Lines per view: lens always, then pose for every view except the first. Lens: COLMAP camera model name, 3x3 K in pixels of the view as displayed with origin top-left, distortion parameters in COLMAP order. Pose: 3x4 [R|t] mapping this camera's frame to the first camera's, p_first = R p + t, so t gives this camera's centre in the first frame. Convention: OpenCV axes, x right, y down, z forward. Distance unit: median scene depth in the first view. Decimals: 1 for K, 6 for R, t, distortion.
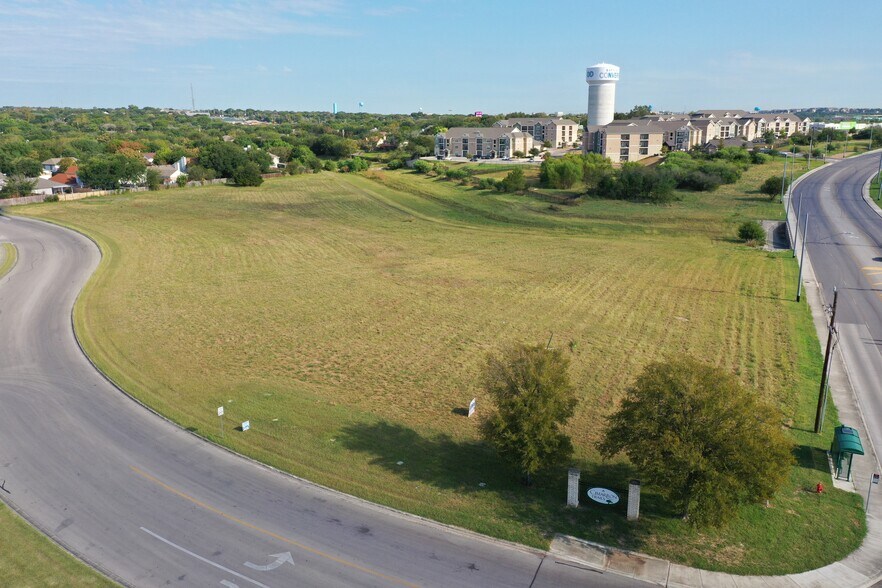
lens RADIAL K [[691.6, 0, 439.0], [0, 691.6, 291.6], [0, 0, 1]] dist [0.006848, 0.007064]
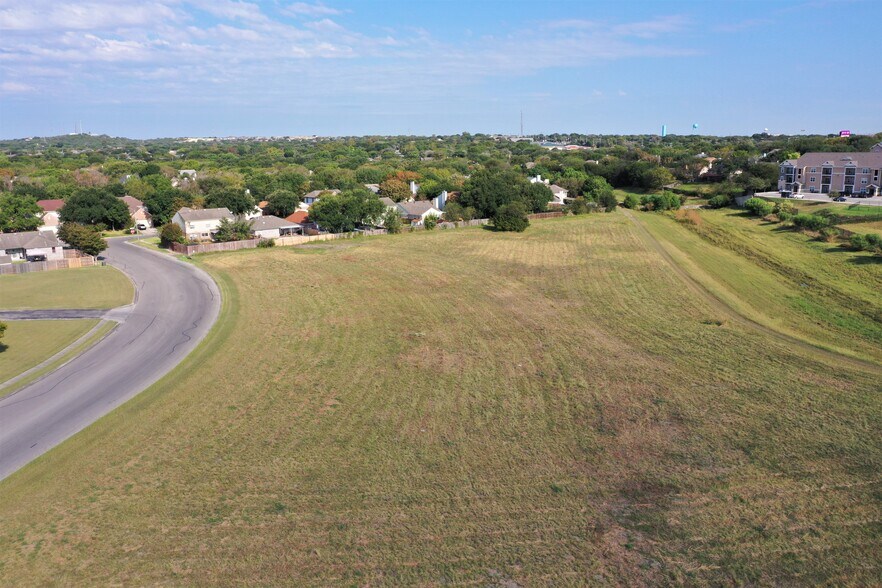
lens RADIAL K [[691.6, 0, 447.2], [0, 691.6, 300.9], [0, 0, 1]] dist [0.006848, 0.007064]
pose [[0.902187, 0.084312, -0.423026, -0.001841], [-0.092754, 0.995689, 0.000633, -0.050281], [0.421256, 0.038666, 0.906117, 0.198244]]
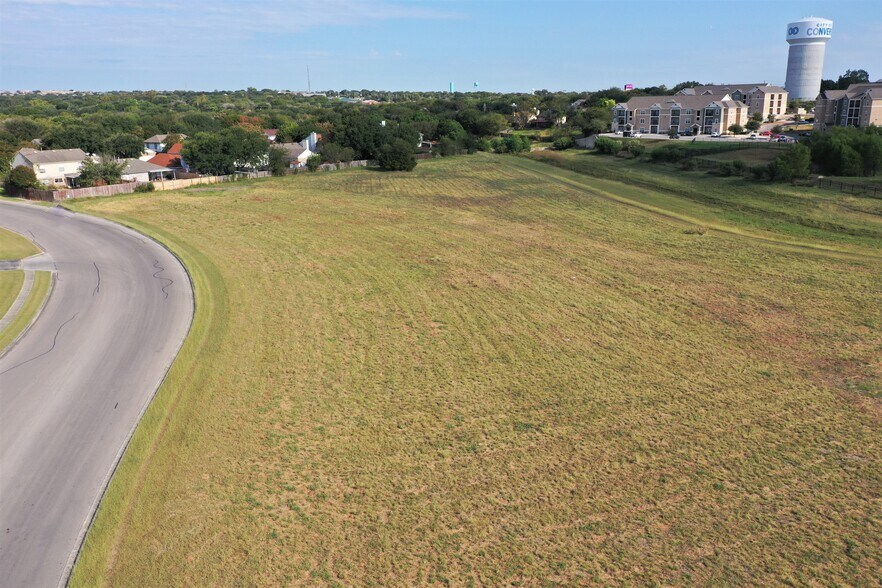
lens RADIAL K [[691.6, 0, 440.2], [0, 691.6, 293.6], [0, 0, 1]] dist [0.006848, 0.007064]
pose [[0.989131, 0.030219, -0.143895, -0.086996], [-0.026408, 0.999250, 0.028324, -0.030847], [0.144643, -0.024217, 0.989188, 0.193662]]
